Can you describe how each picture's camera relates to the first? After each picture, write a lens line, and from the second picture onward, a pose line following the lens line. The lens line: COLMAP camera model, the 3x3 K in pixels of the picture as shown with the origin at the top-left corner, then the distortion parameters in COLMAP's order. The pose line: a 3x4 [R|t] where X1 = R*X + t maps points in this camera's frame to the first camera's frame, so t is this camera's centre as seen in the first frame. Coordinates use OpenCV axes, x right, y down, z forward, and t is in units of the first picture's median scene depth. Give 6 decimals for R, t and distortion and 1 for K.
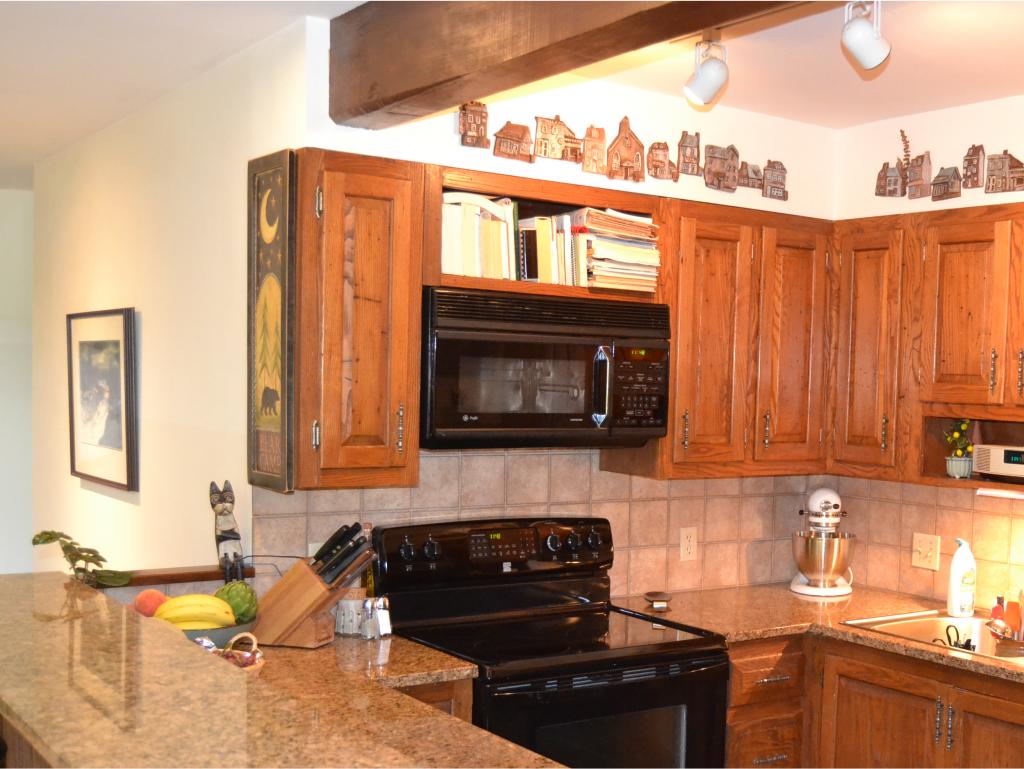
lens RADIAL K [[1333.2, 0, 704.6], [0, 1333.2, 462.0], [0, 0, 1]] dist [-0.066822, 0.000000]
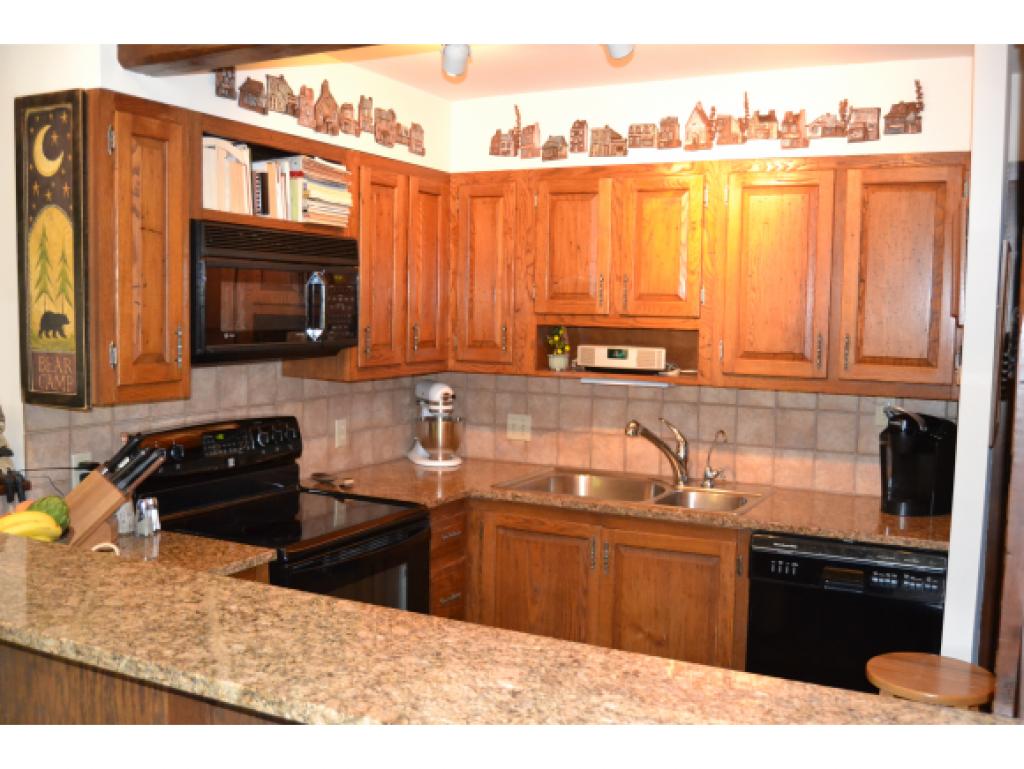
lens RADIAL K [[1004.0, 0, 513.1], [0, 1004.0, 383.7], [0, 0, 1]] dist [-0.068352, 0.000000]
pose [[0.917210, -0.044347, 0.395928, -0.274594], [0.033904, 0.998869, 0.033338, -0.011124], [-0.396959, -0.017154, 0.917676, 0.105733]]
